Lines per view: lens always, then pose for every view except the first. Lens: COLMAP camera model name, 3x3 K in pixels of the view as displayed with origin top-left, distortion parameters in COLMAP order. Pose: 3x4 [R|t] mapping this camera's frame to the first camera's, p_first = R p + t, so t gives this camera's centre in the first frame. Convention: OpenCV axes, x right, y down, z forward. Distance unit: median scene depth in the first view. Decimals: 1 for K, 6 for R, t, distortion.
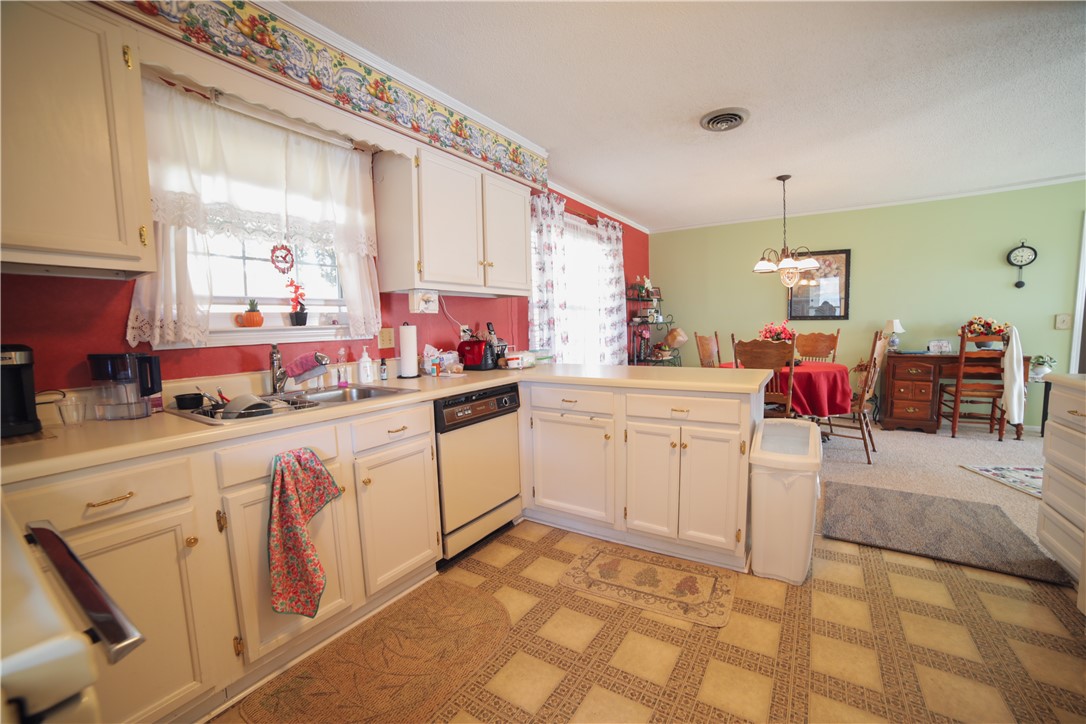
lens RADIAL K [[453.2, 0, 543.0], [0, 453.2, 362.0], [0, 0, 1]] dist [-0.109454, 0.045196]
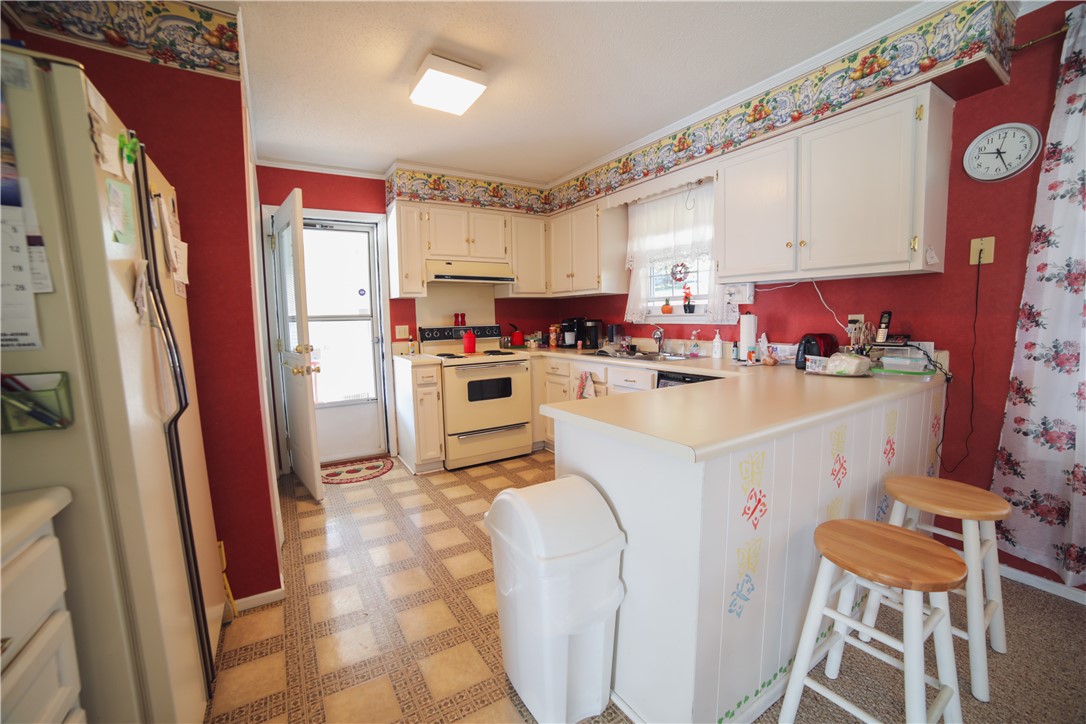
lens RADIAL K [[453.2, 0, 543.0], [0, 453.2, 362.0], [0, 0, 1]] dist [-0.109454, 0.045196]
pose [[-0.439022, 0.123134, -0.889999, 1.105229], [-0.043465, 0.986494, 0.157925, -0.140128], [0.897425, 0.108017, -0.427740, 1.235187]]
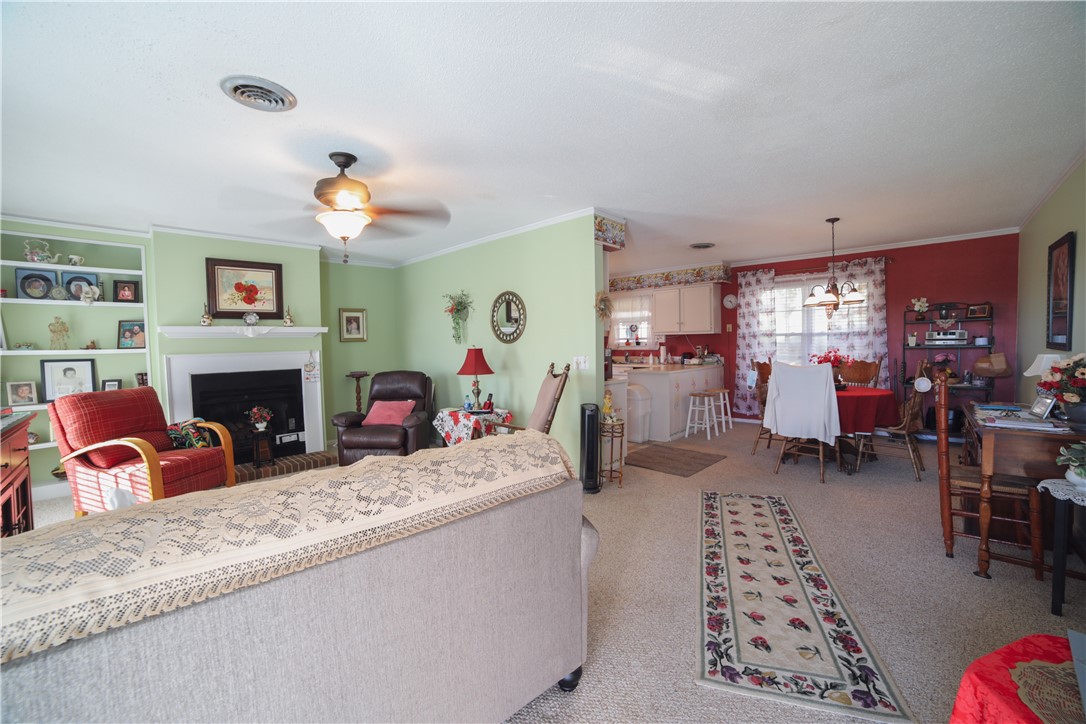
lens RADIAL K [[453.2, 0, 543.0], [0, 453.2, 362.0], [0, 0, 1]] dist [-0.109454, 0.045196]
pose [[-0.203769, 0.070960, -0.976444, 3.392971], [-0.056242, 0.994874, 0.084036, -0.219648], [0.977402, 0.072042, -0.198734, 0.985321]]
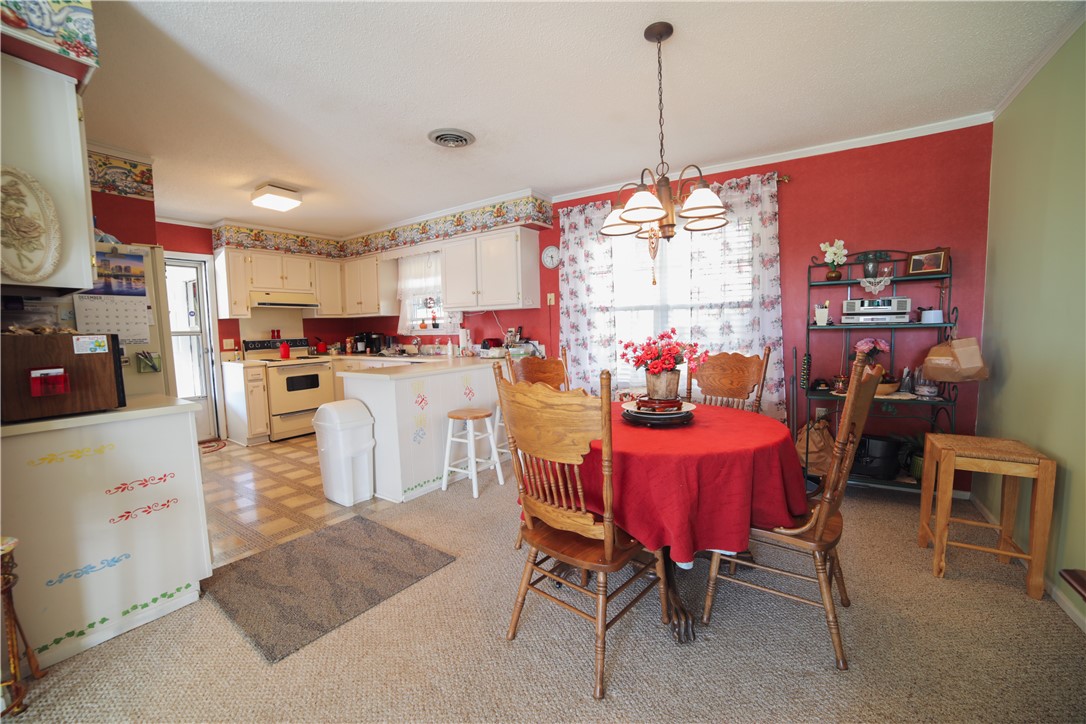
lens RADIAL K [[453.2, 0, 543.0], [0, 453.2, 362.0], [0, 0, 1]] dist [-0.109454, 0.045196]
pose [[-0.037756, 0.105259, -0.993728, 2.013372], [-0.059058, 0.992464, 0.107369, -0.204623], [0.997540, 0.062741, -0.031255, 1.711661]]
